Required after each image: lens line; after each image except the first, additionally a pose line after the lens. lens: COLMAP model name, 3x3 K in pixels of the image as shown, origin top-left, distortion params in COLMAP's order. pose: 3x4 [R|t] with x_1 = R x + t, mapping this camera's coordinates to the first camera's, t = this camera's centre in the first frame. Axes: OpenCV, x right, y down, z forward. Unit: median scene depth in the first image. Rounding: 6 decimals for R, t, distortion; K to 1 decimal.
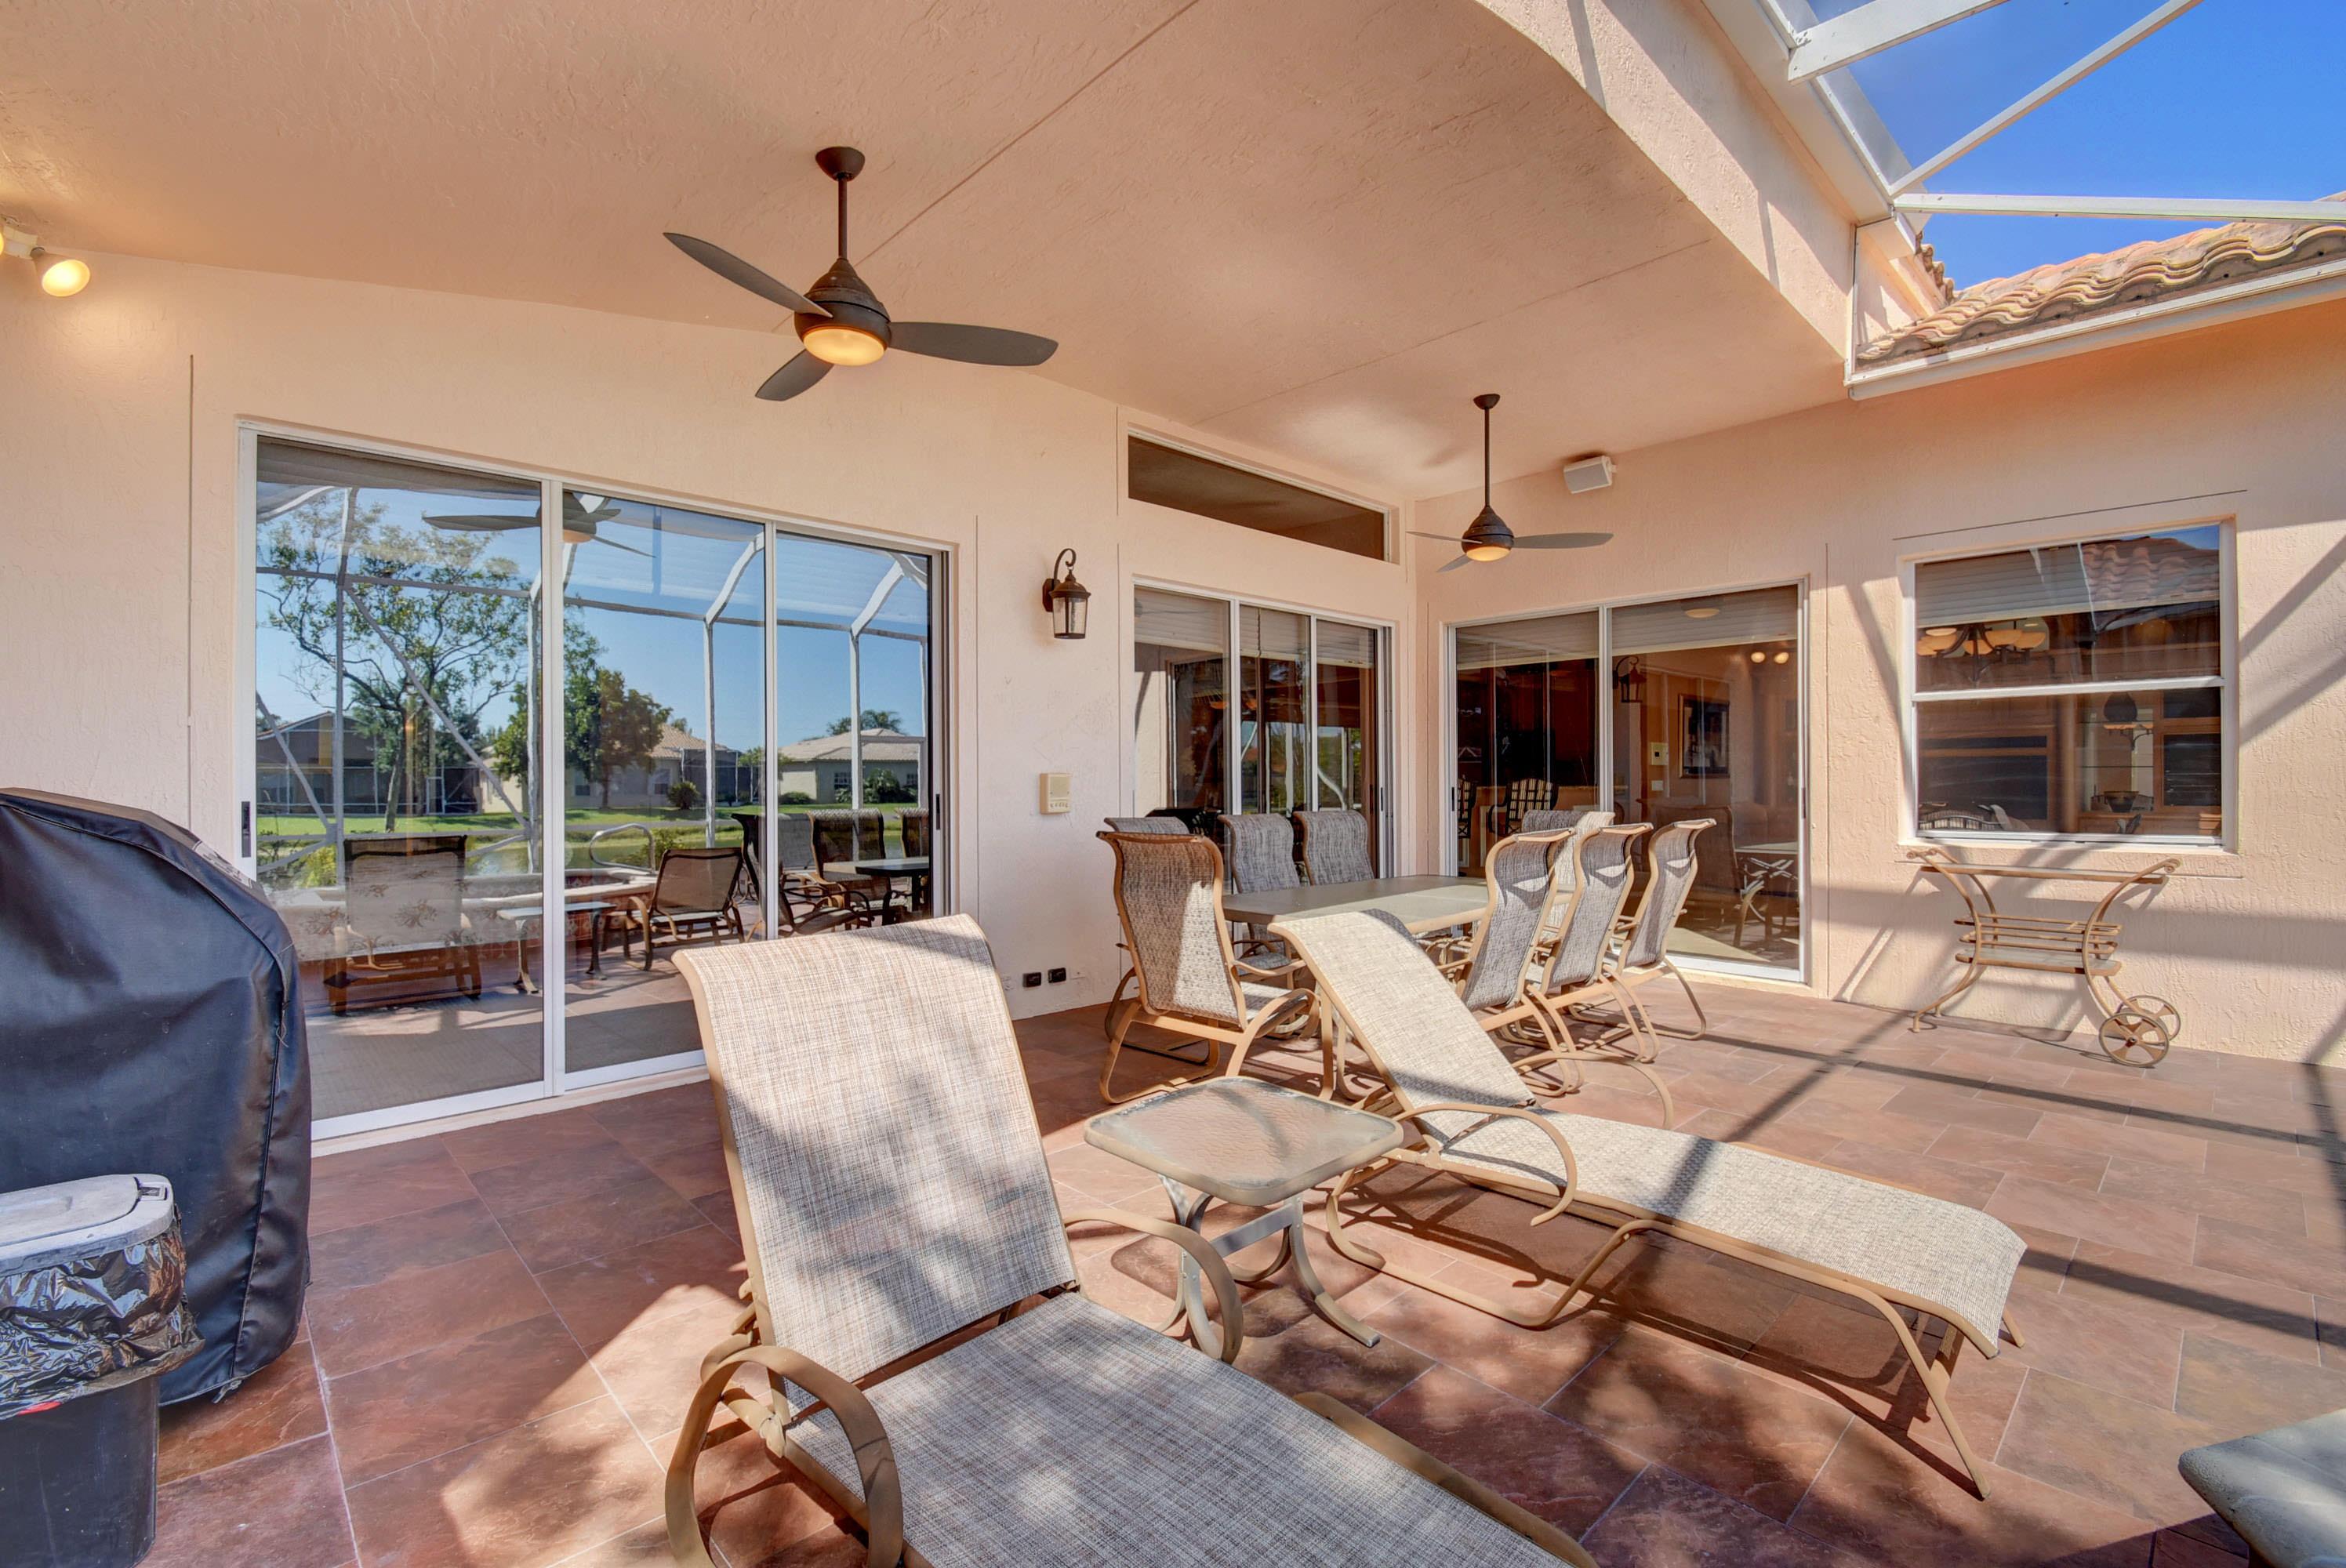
lens RADIAL K [[1030.5, 0, 1175.1], [0, 1030.5, 781.2], [0, 0, 1]] dist [-0.002831, -0.003506]
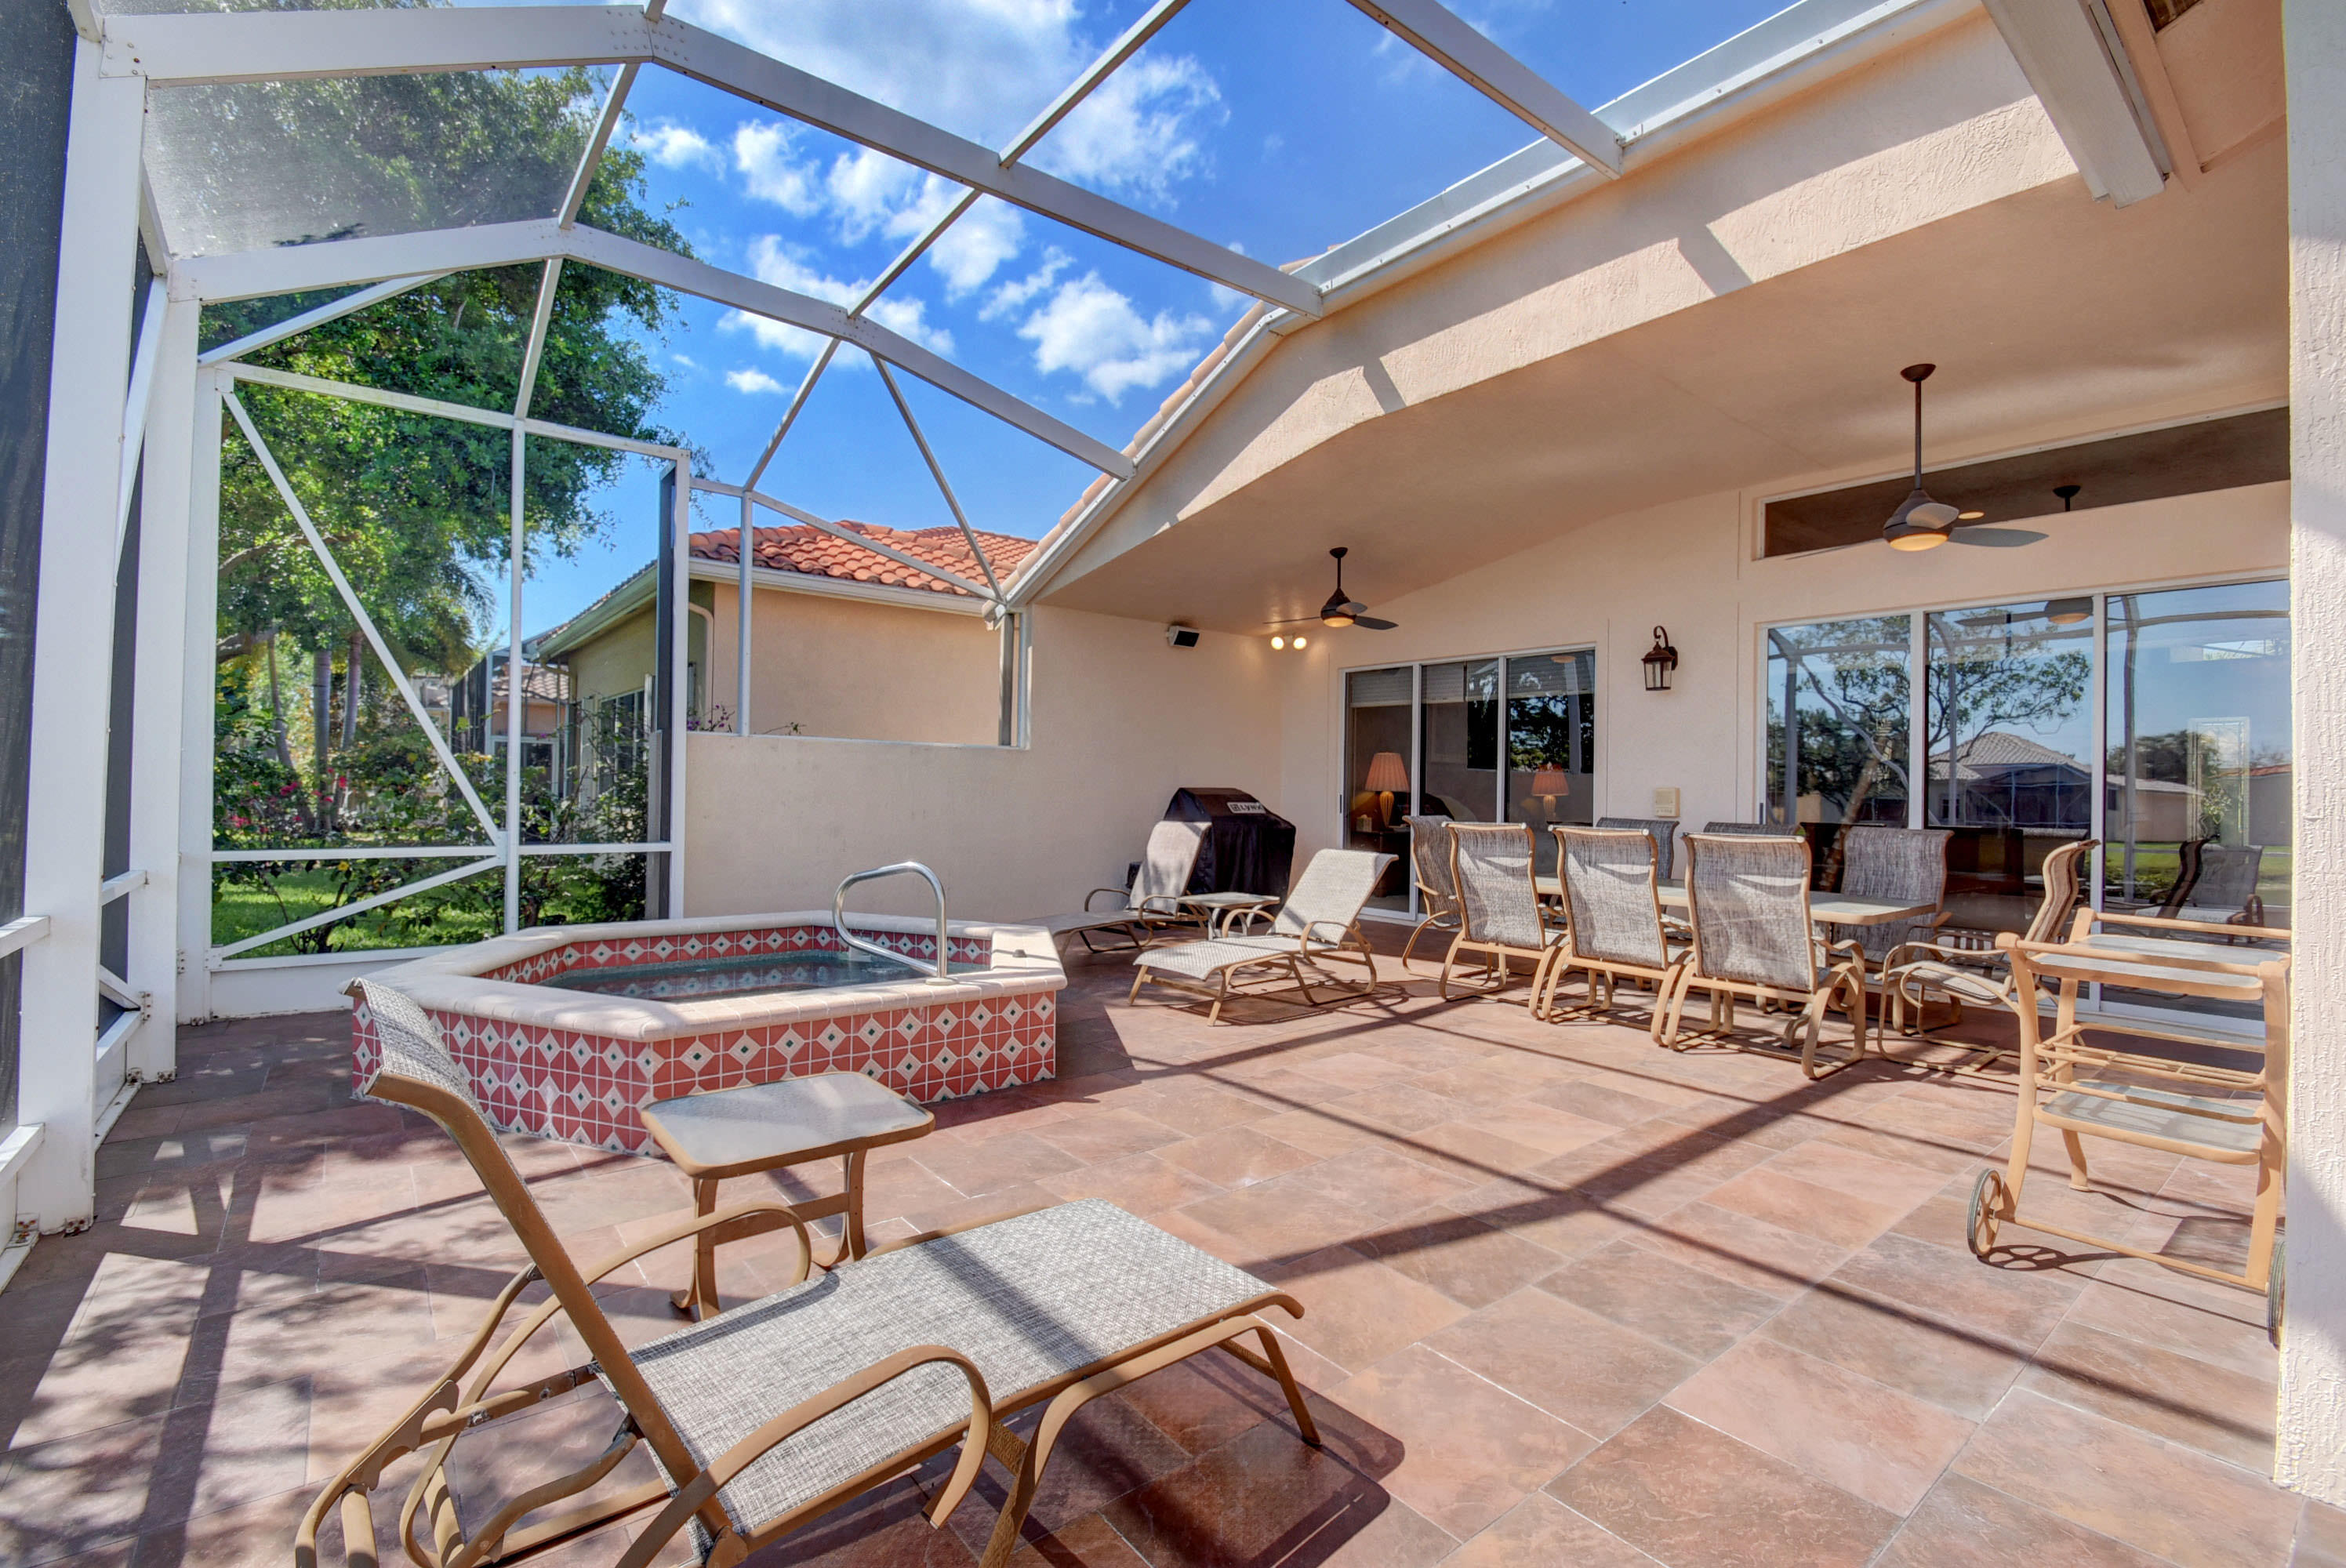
lens RADIAL K [[1030.5, 0, 1176.1], [0, 1030.5, 780.3], [0, 0, 1]] dist [-0.002831, -0.003506]
pose [[-0.094328, -0.001210, -0.995540, 1.672793], [-0.005241, 0.999986, -0.000718, -0.011196], [0.995527, 0.005150, -0.094333, 0.588172]]
